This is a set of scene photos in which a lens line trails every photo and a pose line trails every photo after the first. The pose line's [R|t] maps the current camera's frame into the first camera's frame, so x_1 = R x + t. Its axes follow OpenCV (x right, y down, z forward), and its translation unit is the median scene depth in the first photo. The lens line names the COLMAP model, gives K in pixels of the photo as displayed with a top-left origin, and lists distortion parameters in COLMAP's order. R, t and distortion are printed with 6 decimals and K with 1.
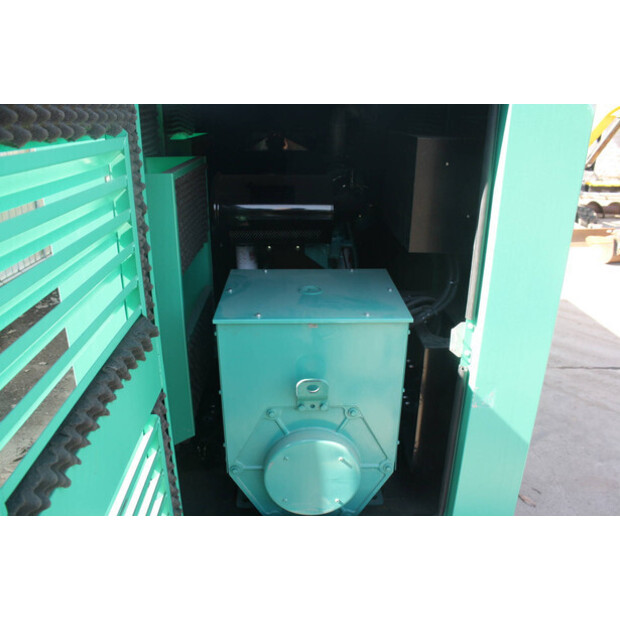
lens RADIAL K [[499.7, 0, 310.0], [0, 499.7, 310.0], [0, 0, 1]] dist [-0.083468, 0.000145]
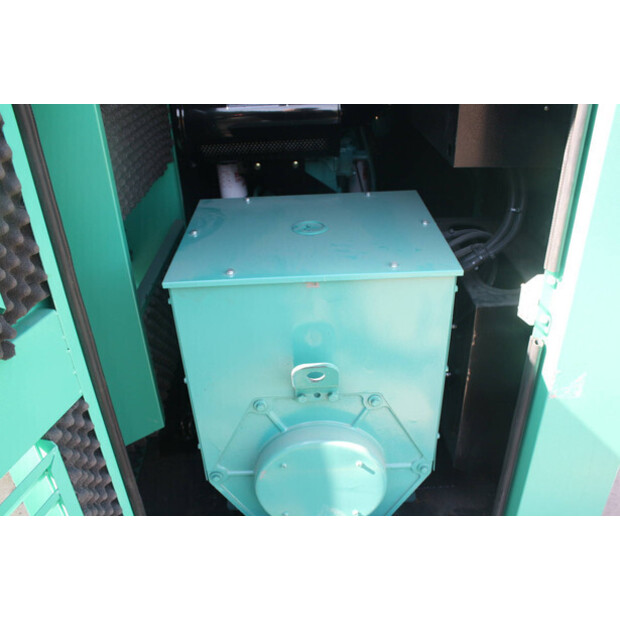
lens RADIAL K [[547.9, 0, 310.0], [0, 547.9, 310.0], [0, 0, 1]] dist [-0.096582, 0.011816]
pose [[0.999075, -0.032933, -0.027644, 0.019065], [0.036570, 0.988984, 0.143434, -0.035638], [0.022616, -0.144312, 0.989274, 0.237728]]
